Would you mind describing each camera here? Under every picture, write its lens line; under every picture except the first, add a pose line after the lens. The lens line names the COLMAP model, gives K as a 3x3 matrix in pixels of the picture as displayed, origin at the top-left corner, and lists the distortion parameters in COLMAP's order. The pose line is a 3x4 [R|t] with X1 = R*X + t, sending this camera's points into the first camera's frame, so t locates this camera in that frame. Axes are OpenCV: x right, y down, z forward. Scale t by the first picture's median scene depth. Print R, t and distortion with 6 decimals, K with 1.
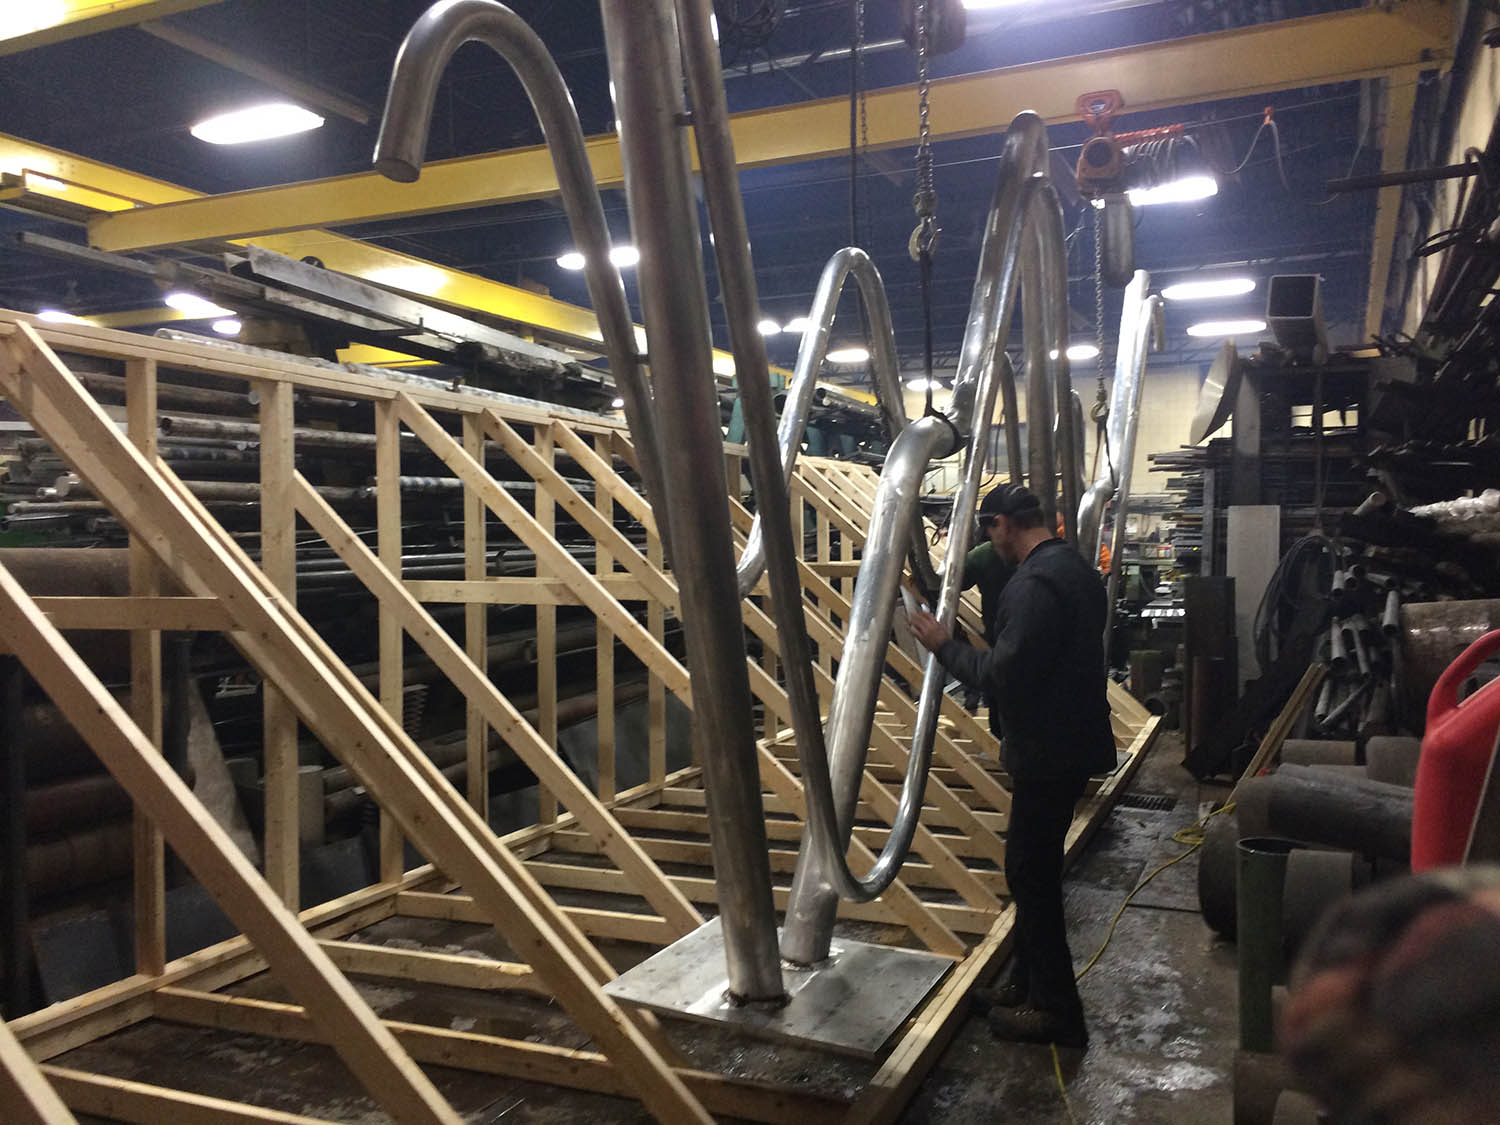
lens RADIAL K [[1269.6, 0, 750.0], [0, 1269.6, 562.5], [0, 0, 1]] dist [0.043309, 0.001371]
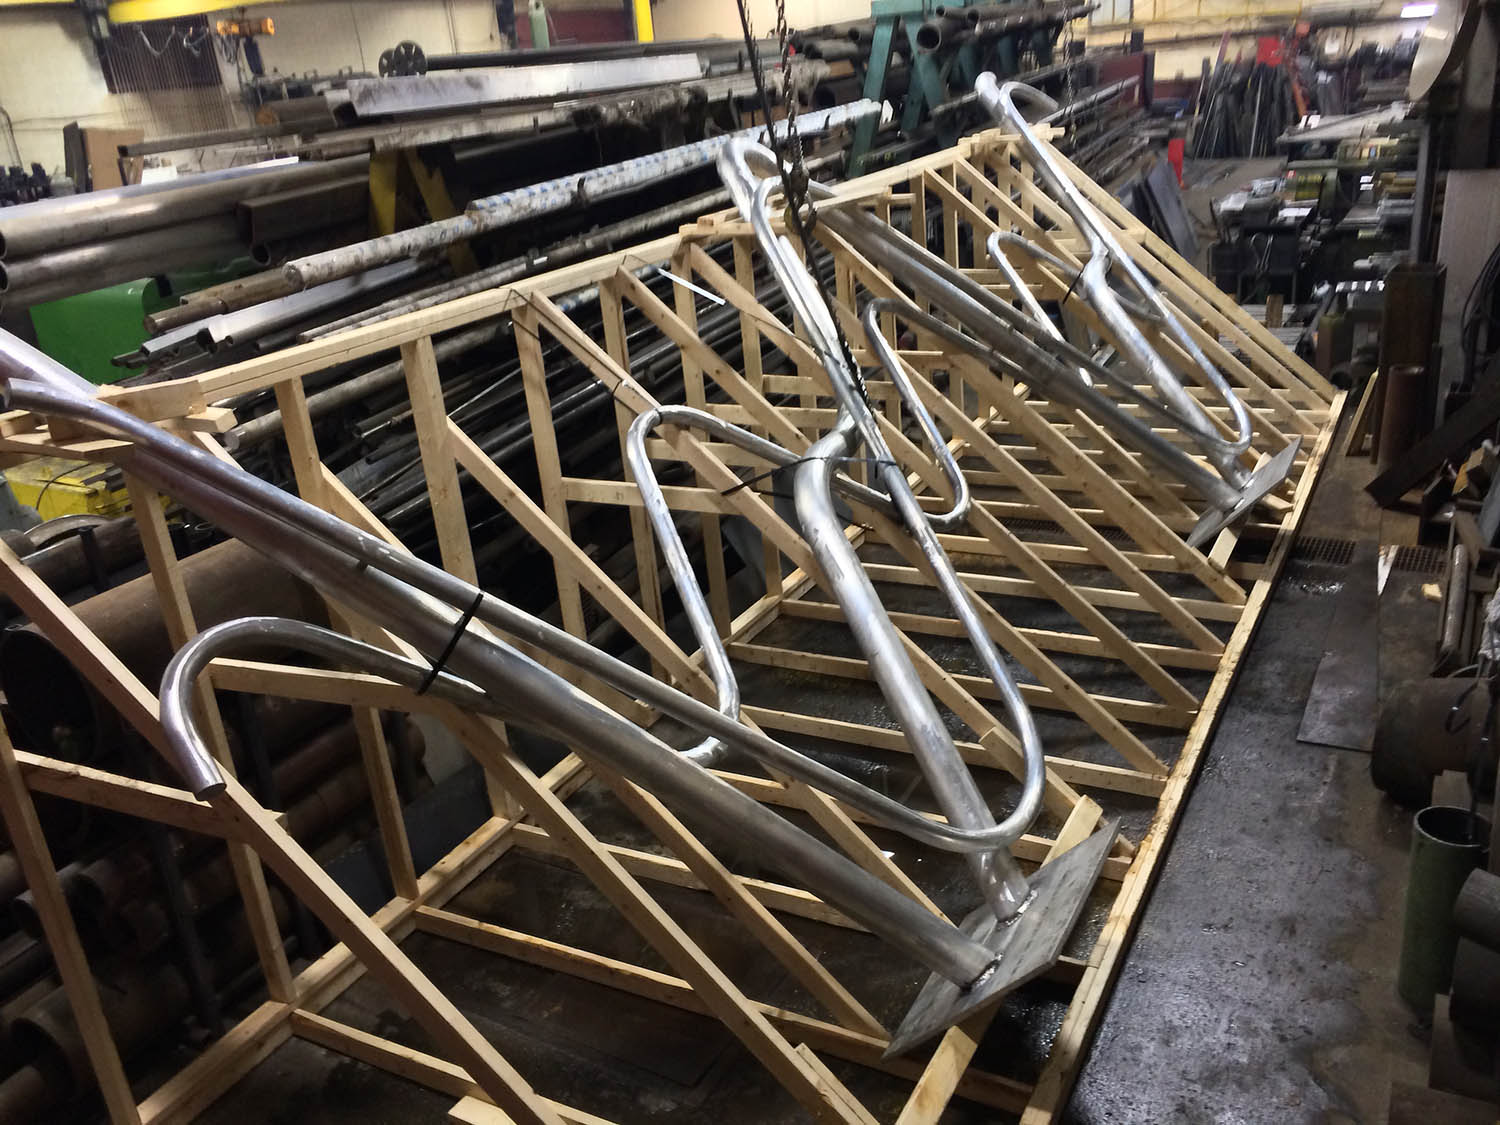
lens RADIAL K [[1288.3, 0, 750.0], [0, 1288.3, 562.5], [0, 0, 1]] dist [0.078636, -0.146267]
pose [[0.991305, -0.041901, -0.124738, -0.001191], [0.083292, 0.933675, 0.348300, -0.273779], [0.101870, -0.355661, 0.929047, 0.042009]]
